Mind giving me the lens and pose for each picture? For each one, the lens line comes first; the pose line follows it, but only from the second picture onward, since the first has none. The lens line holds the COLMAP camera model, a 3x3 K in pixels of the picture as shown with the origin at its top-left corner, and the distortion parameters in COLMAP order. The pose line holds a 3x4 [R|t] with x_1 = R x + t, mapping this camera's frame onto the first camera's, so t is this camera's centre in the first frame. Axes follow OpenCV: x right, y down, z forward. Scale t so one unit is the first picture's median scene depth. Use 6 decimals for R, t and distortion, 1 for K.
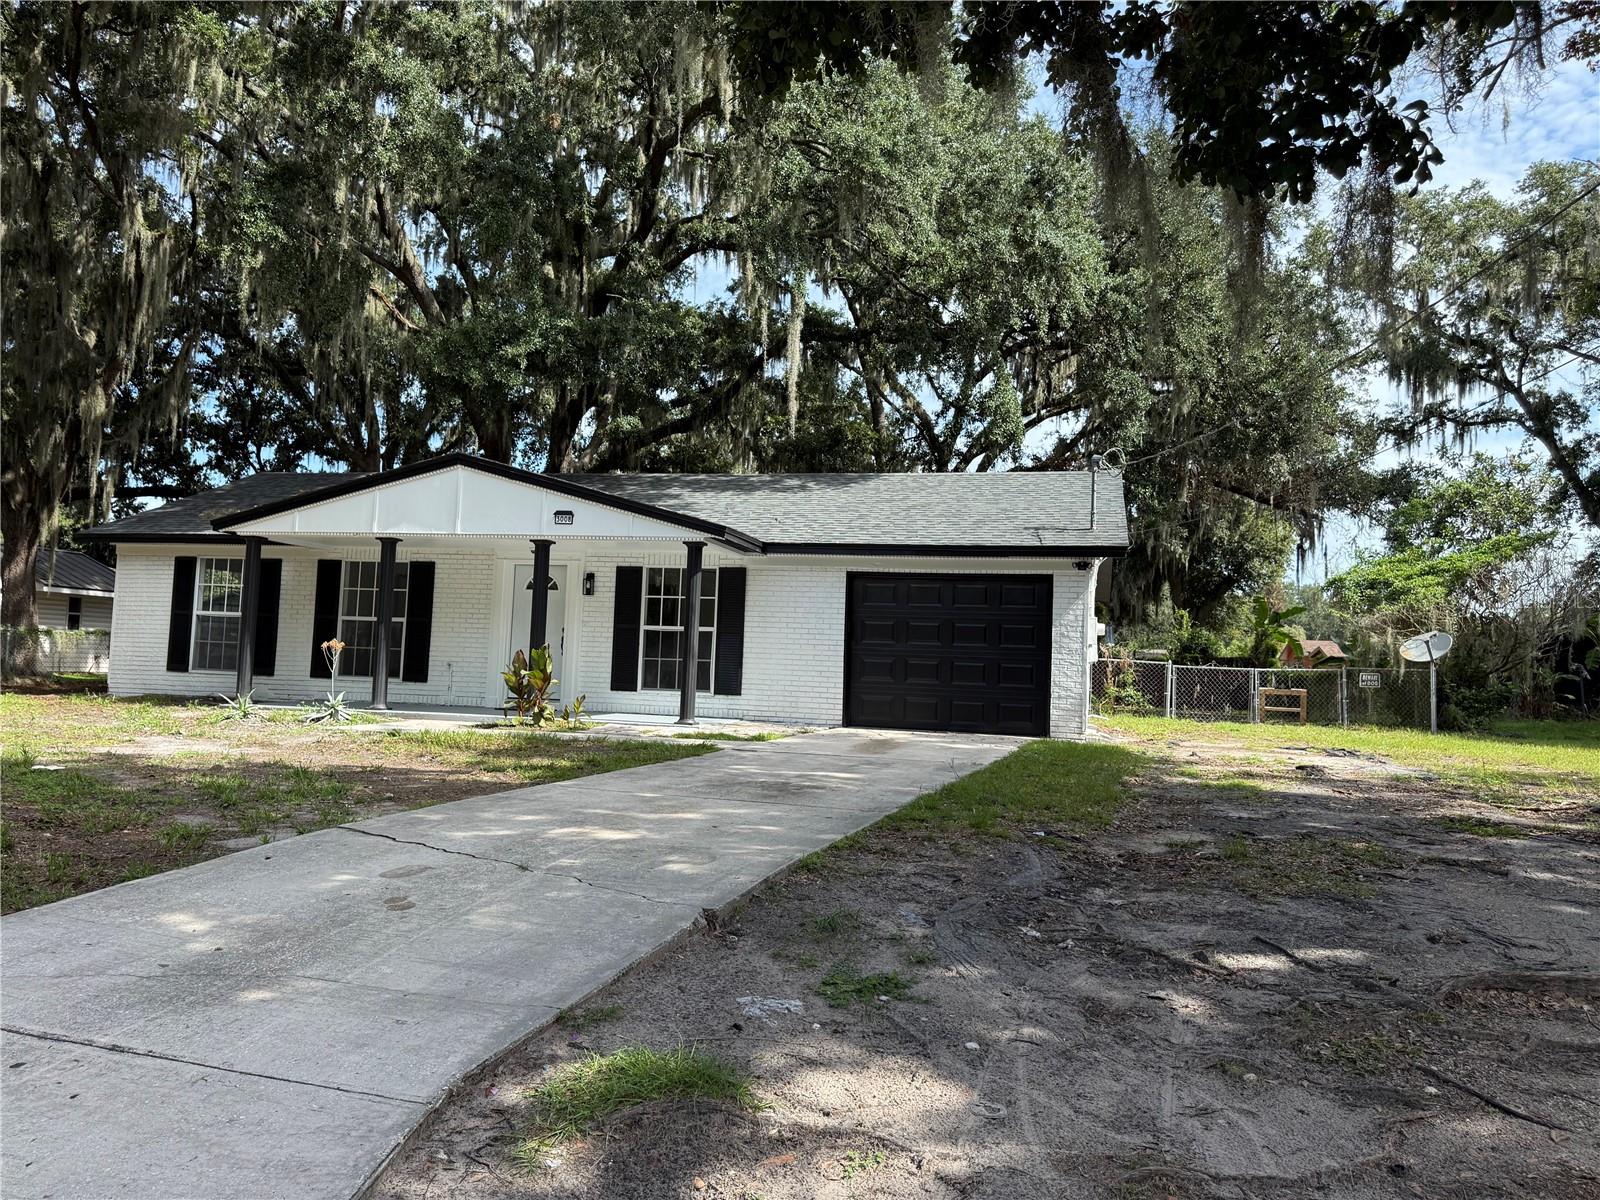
lens RADIAL K [[1148.2, 0, 799.1], [0, 1148.2, 635.5], [0, 0, 1]] dist [0.020559, -0.003781]
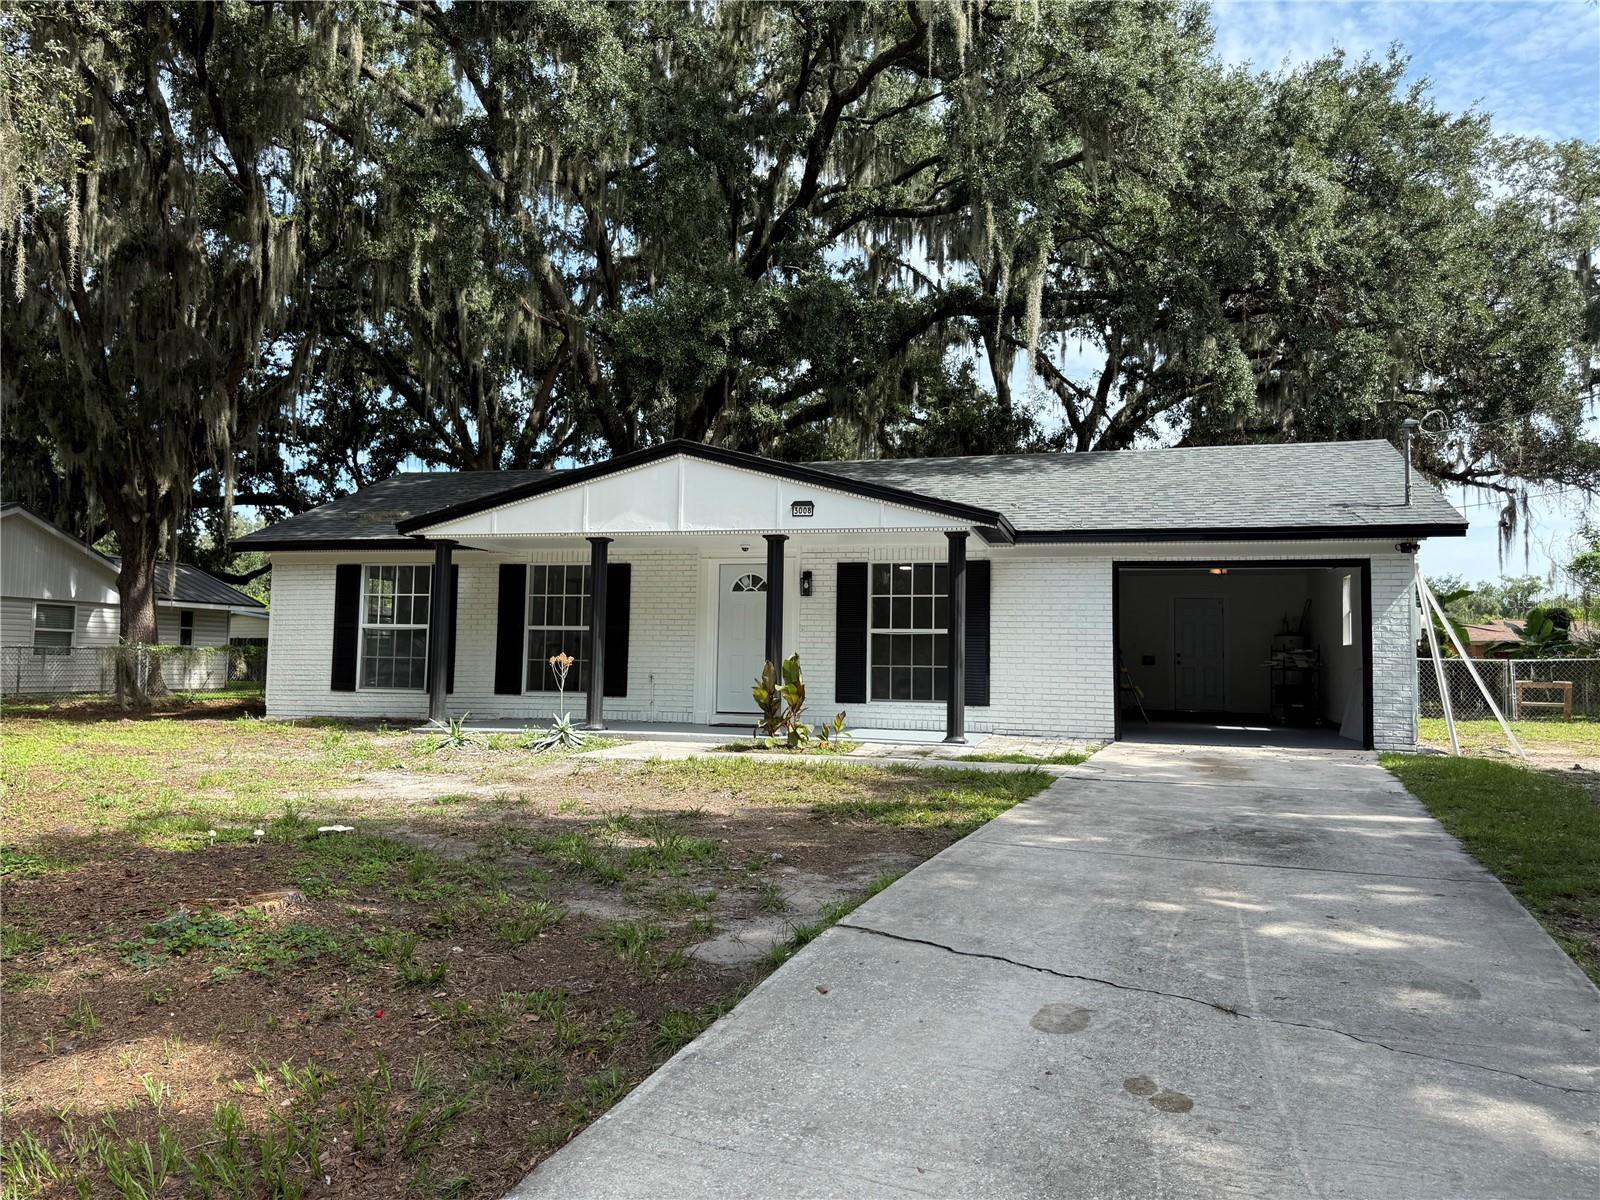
lens RADIAL K [[1051.3, 0, 673.6], [0, 1051.3, 604.7], [0, 0, 1]] dist [0.155561, -0.225073]
pose [[0.999400, -0.023877, -0.025072, -0.267891], [0.023264, 0.999430, -0.024453, -0.010742], [0.025641, 0.023855, 0.999387, 0.177034]]
